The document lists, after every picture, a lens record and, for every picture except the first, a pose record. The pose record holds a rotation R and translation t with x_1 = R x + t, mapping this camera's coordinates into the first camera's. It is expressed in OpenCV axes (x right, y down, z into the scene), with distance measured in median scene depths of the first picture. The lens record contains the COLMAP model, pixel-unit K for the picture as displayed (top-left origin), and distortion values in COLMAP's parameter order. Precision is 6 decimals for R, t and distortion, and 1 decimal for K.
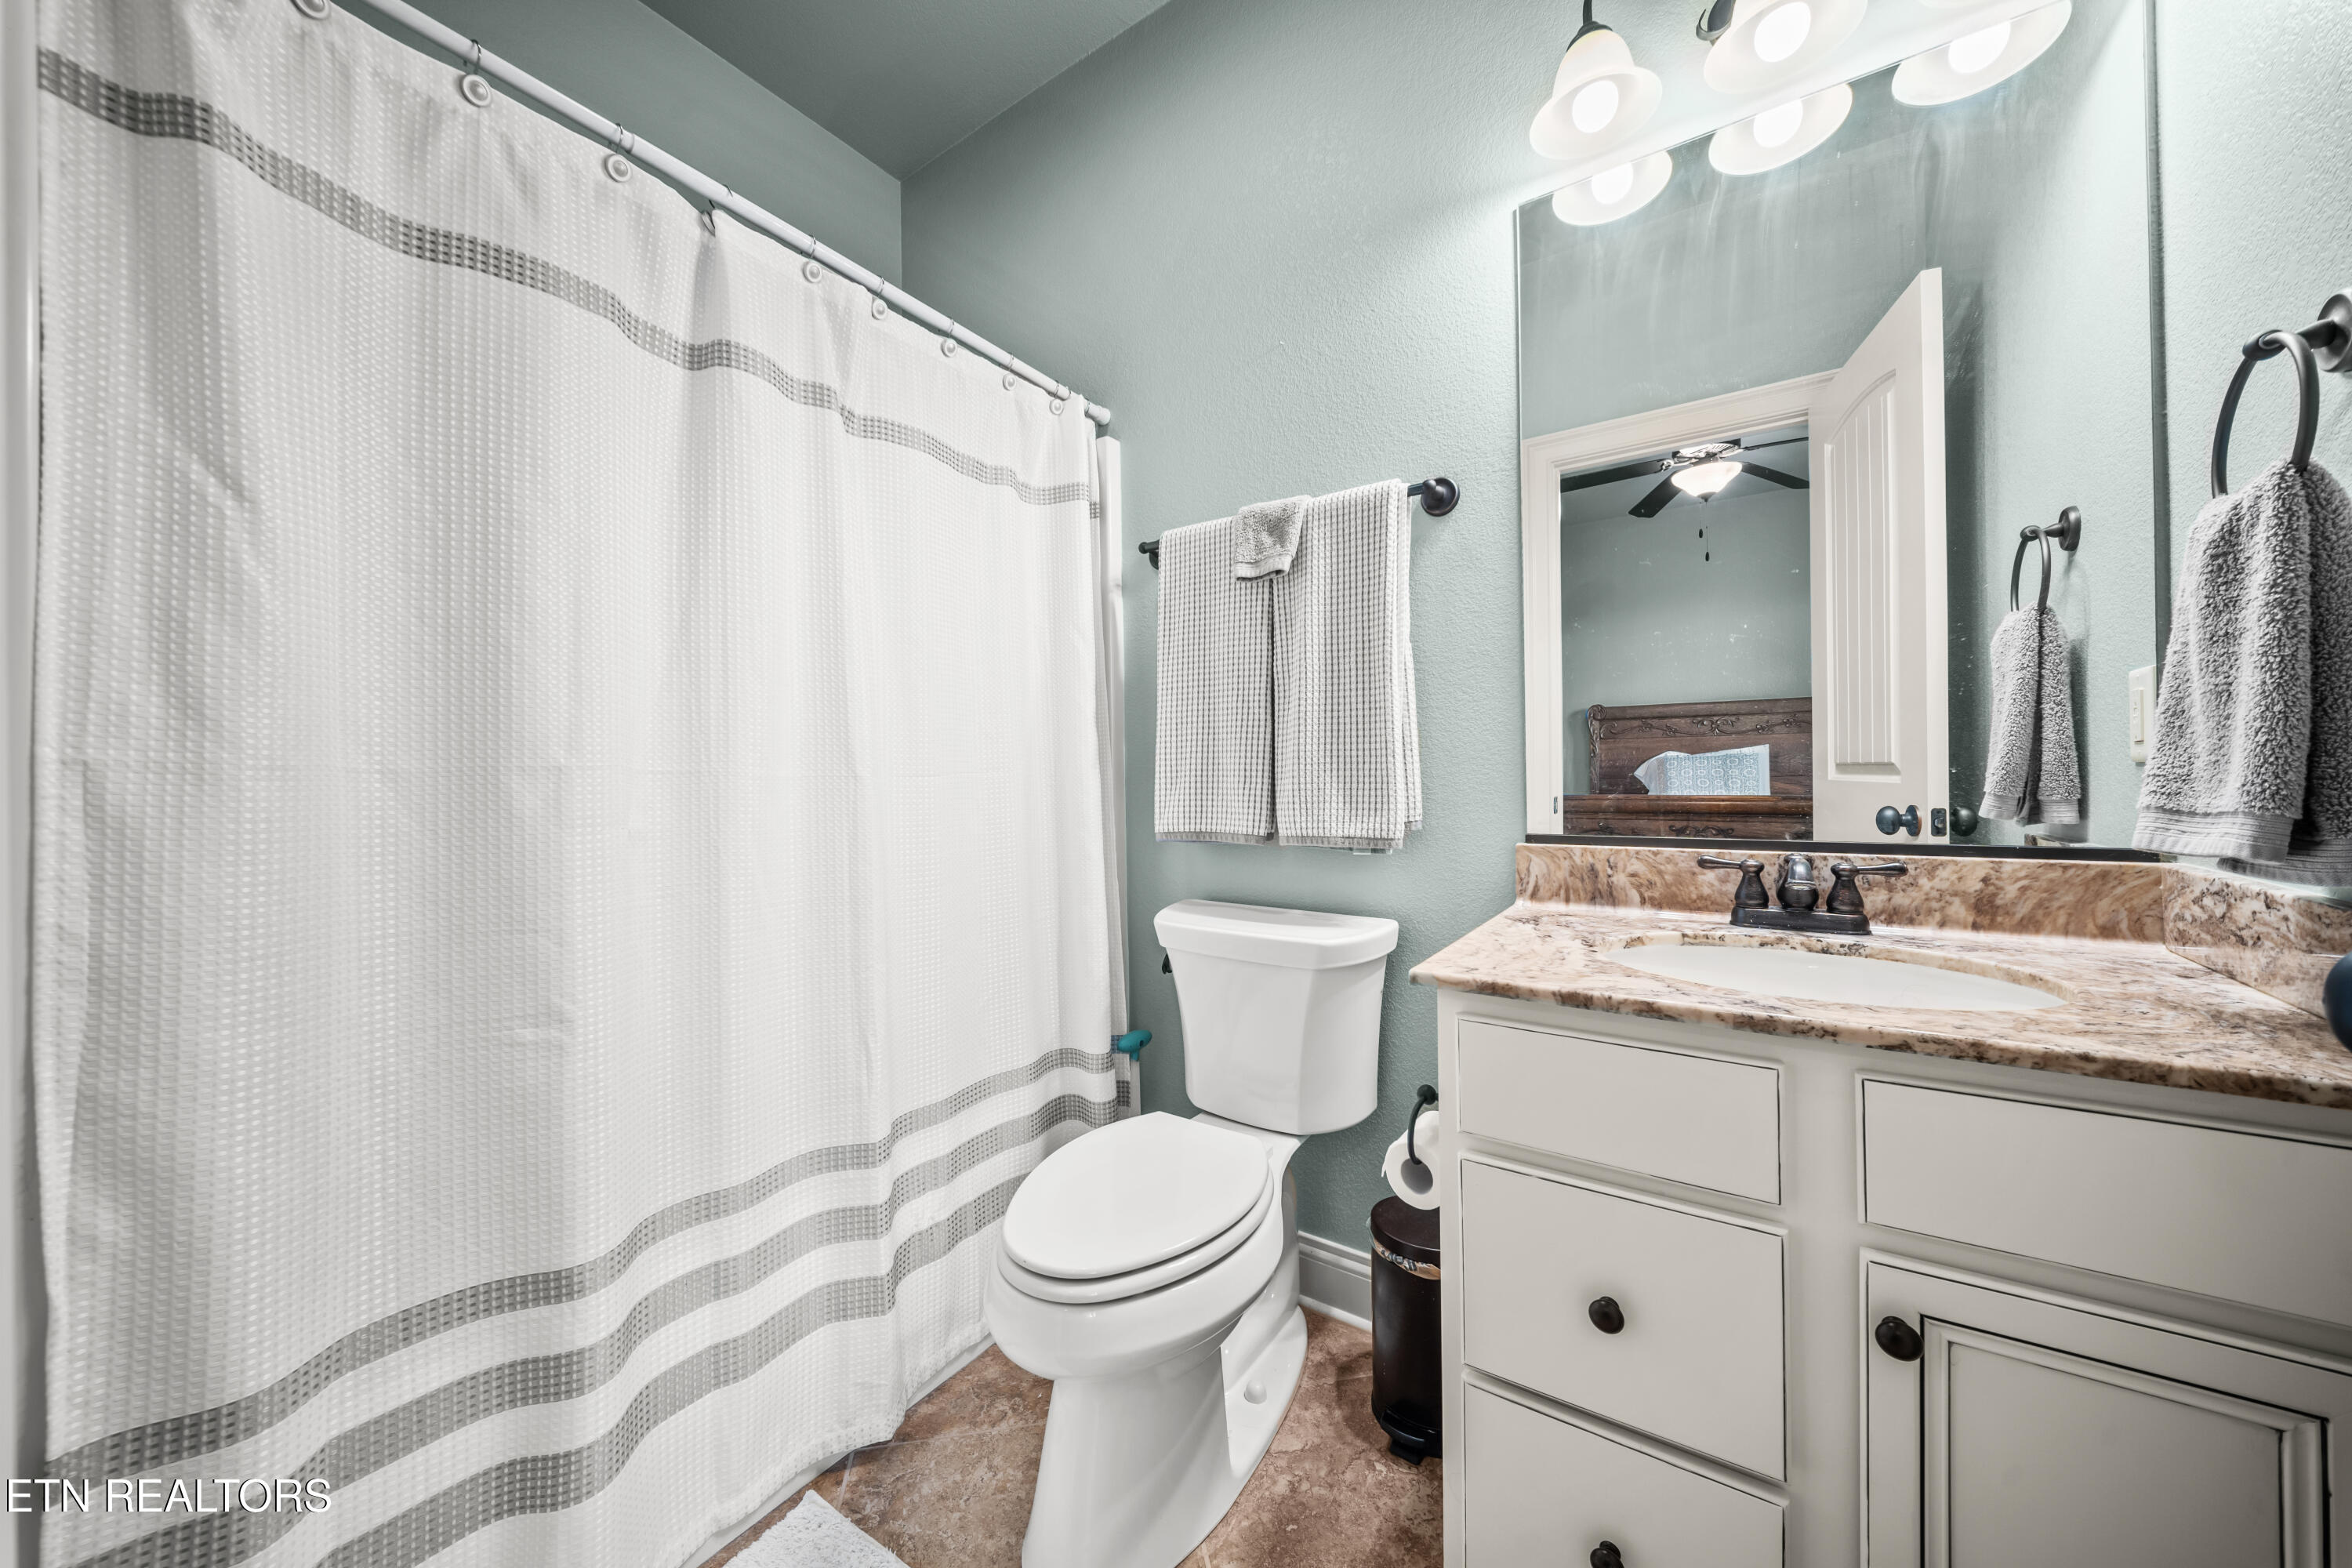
lens RADIAL K [[811.8, 0, 1175.7], [0, 811.8, 787.5], [0, 0, 1]] dist [-0.000131, 0.000002]
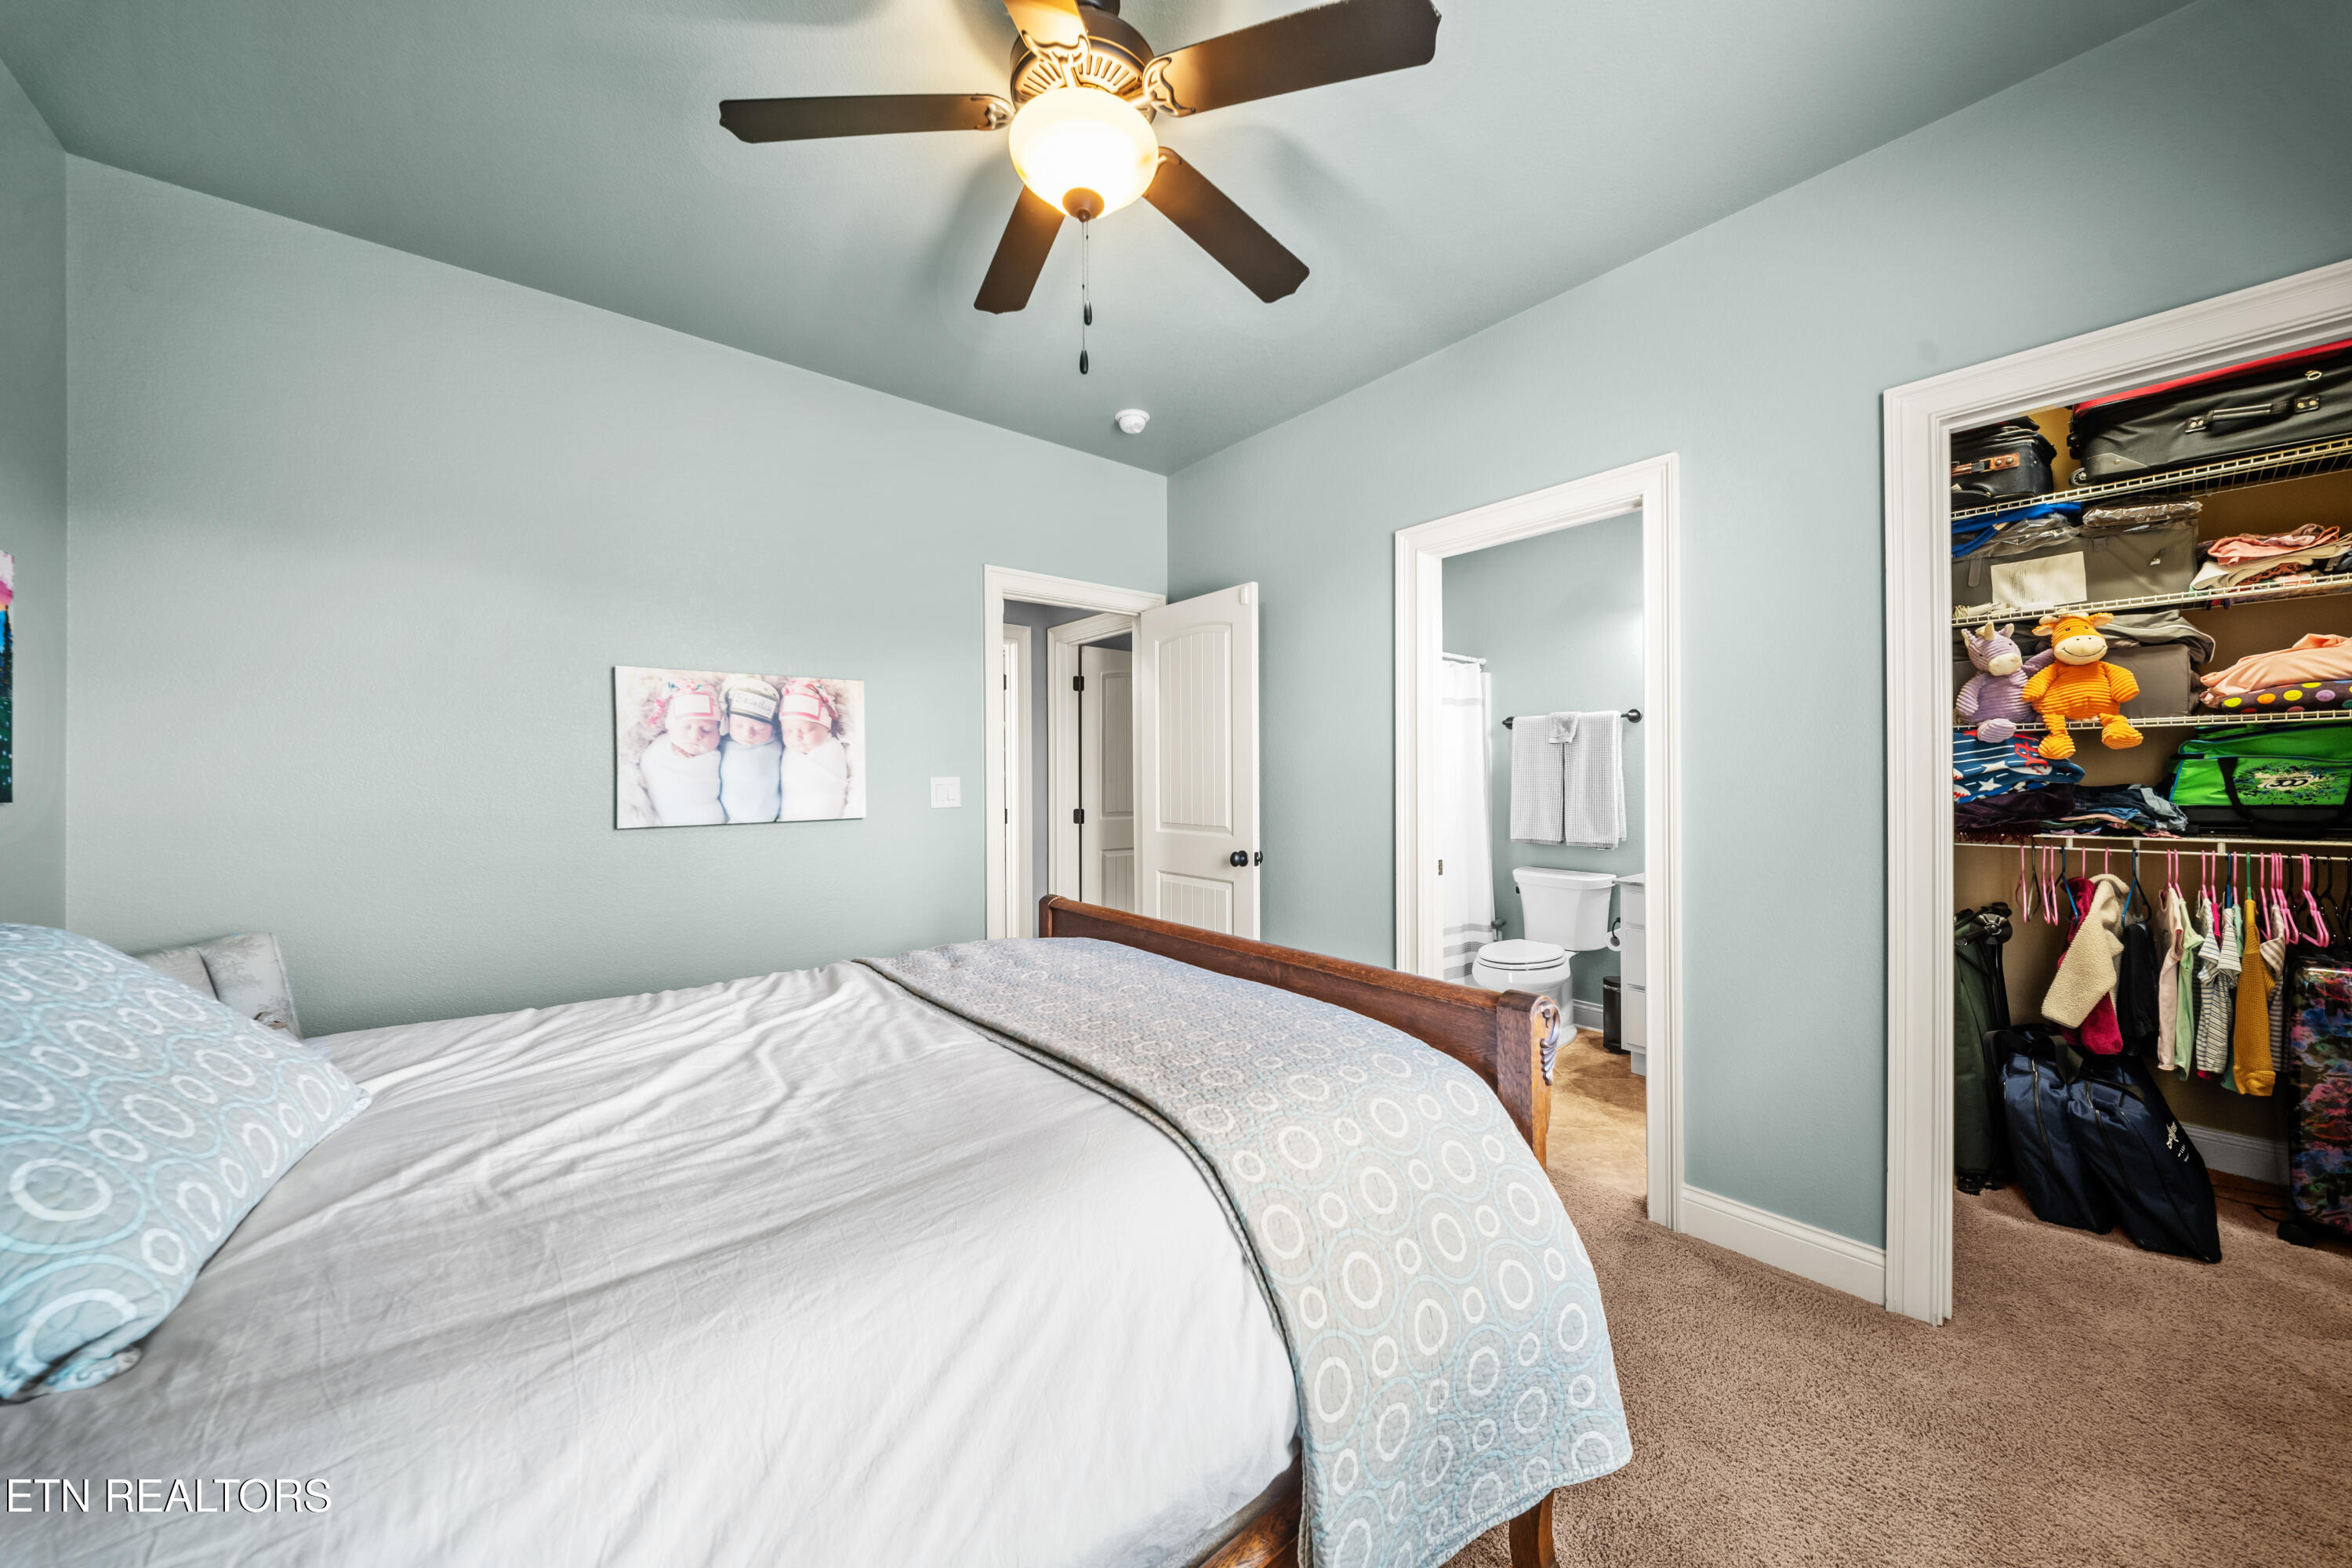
lens RADIAL K [[811.8, 0, 1180.4], [0, 811.8, 772.5], [0, 0, 1]] dist [-0.000131, 0.000002]
pose [[0.966237, 0.006927, -0.257563, -0.388602], [-0.008006, 0.999963, -0.003141, -0.141090], [0.257532, 0.005097, 0.966256, -1.785847]]
